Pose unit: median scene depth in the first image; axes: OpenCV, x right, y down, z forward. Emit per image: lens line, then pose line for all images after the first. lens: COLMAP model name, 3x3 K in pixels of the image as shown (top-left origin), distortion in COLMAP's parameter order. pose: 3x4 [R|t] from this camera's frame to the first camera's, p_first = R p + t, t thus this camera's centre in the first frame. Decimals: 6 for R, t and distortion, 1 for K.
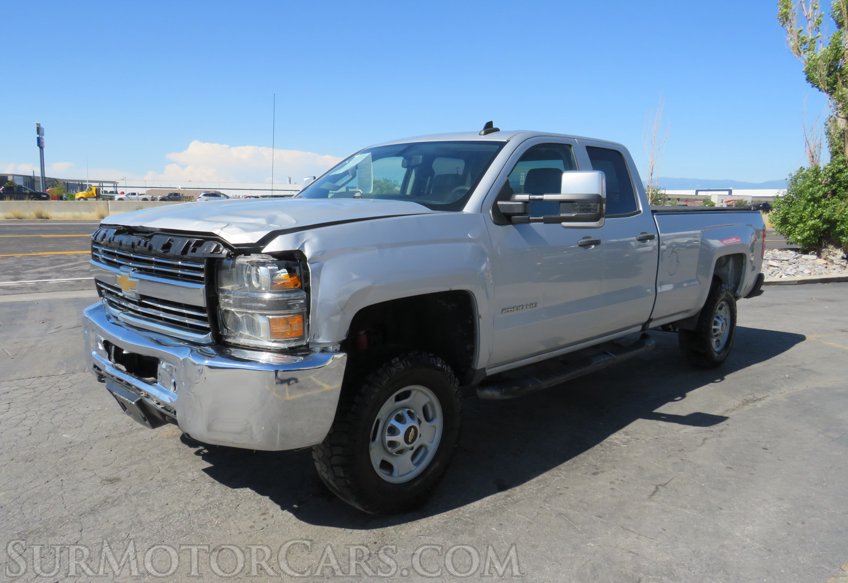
lens RADIAL K [[652.3, 0, 422.2], [0, 652.3, 291.9], [0, 0, 1]] dist [-0.028865, 0.017279]
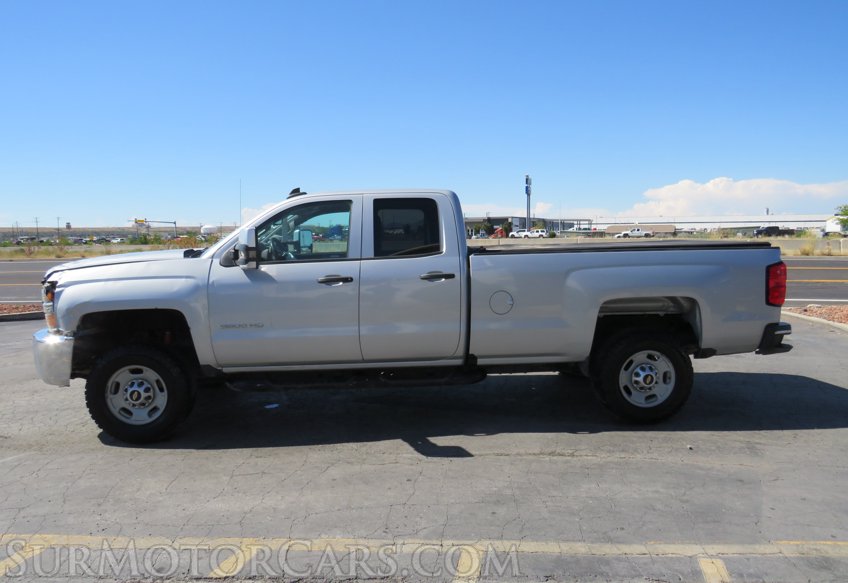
lens RADIAL K [[608.3, 0, 428.9], [0, 608.3, 295.5], [0, 0, 1]] dist [-0.062954, -0.002125]
pose [[0.764196, 0.038028, -0.643862, 1.290996], [-0.063022, 0.997886, -0.015863, -0.044947], [0.641898, 0.052700, 0.764977, 0.273275]]
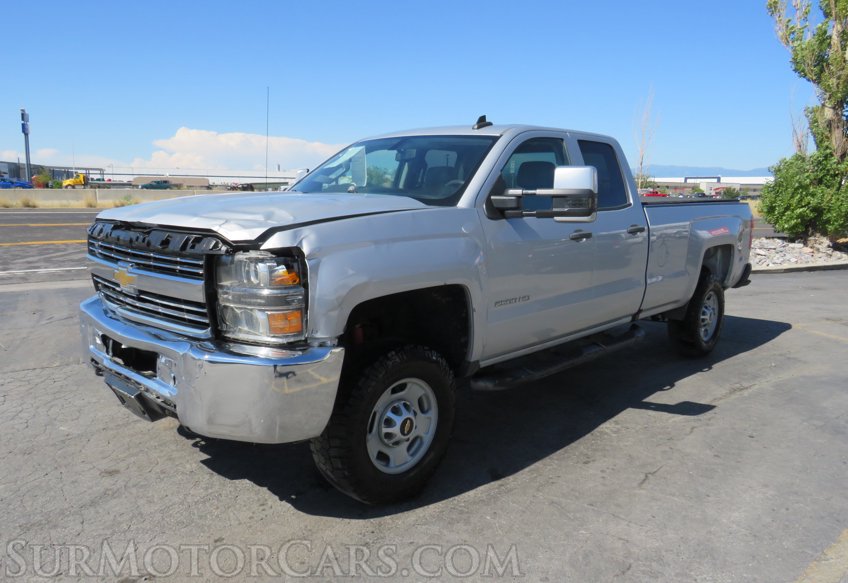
lens RADIAL K [[652.3, 0, 423.1], [0, 652.3, 290.2], [0, 0, 1]] dist [-0.028865, 0.017279]
pose [[0.999859, -0.002606, 0.016611, -0.007270], [0.002328, 0.999858, 0.016715, -0.009486], [-0.016652, -0.016674, 0.999722, -0.014618]]
